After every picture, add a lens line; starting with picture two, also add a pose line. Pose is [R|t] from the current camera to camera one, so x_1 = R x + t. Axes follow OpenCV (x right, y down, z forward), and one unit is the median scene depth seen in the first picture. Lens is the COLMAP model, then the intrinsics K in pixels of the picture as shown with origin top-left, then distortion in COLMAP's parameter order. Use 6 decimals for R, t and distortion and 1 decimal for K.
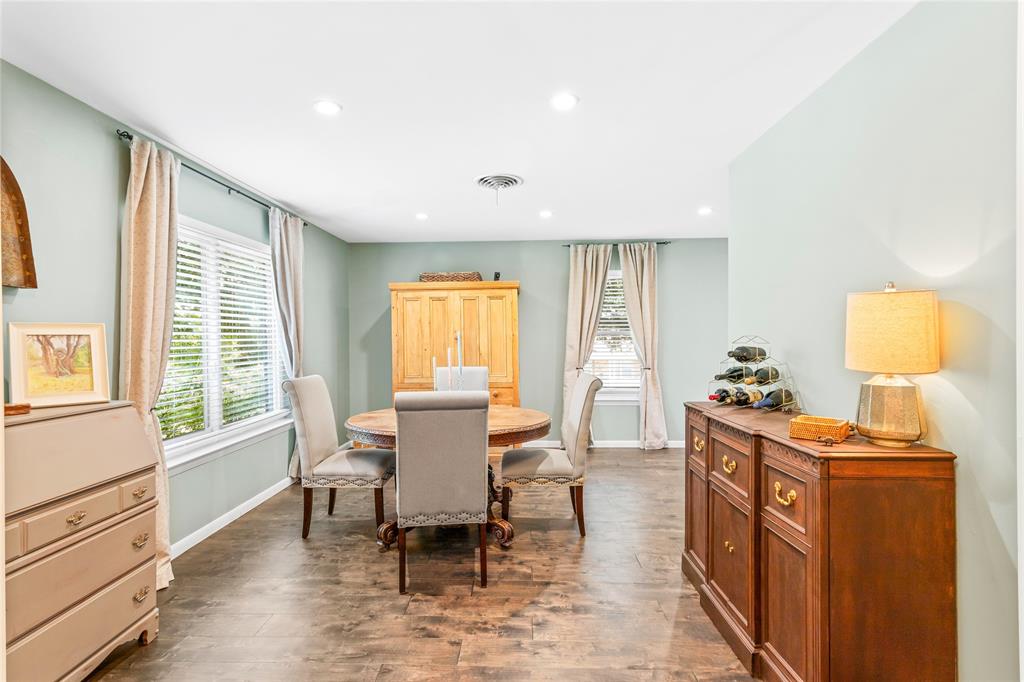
lens RADIAL K [[483.7, 0, 507.9], [0, 483.7, 340.2], [0, 0, 1]] dist [0.003628, 0.001297]
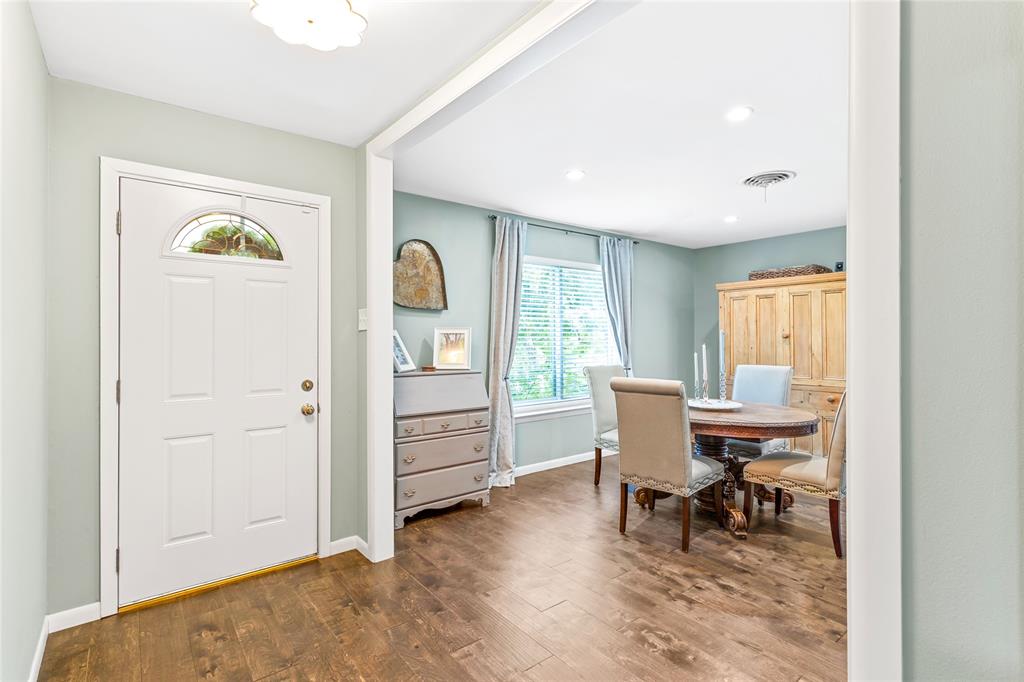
lens RADIAL K [[483.7, 0, 506.7], [0, 483.7, 335.8], [0, 0, 1]] dist [0.003628, 0.001297]
pose [[0.650016, 0.005207, -0.759902, 0.465573], [-0.008477, 0.999964, -0.000400, -0.001642], [0.759873, 0.006701, 0.650037, -0.064415]]
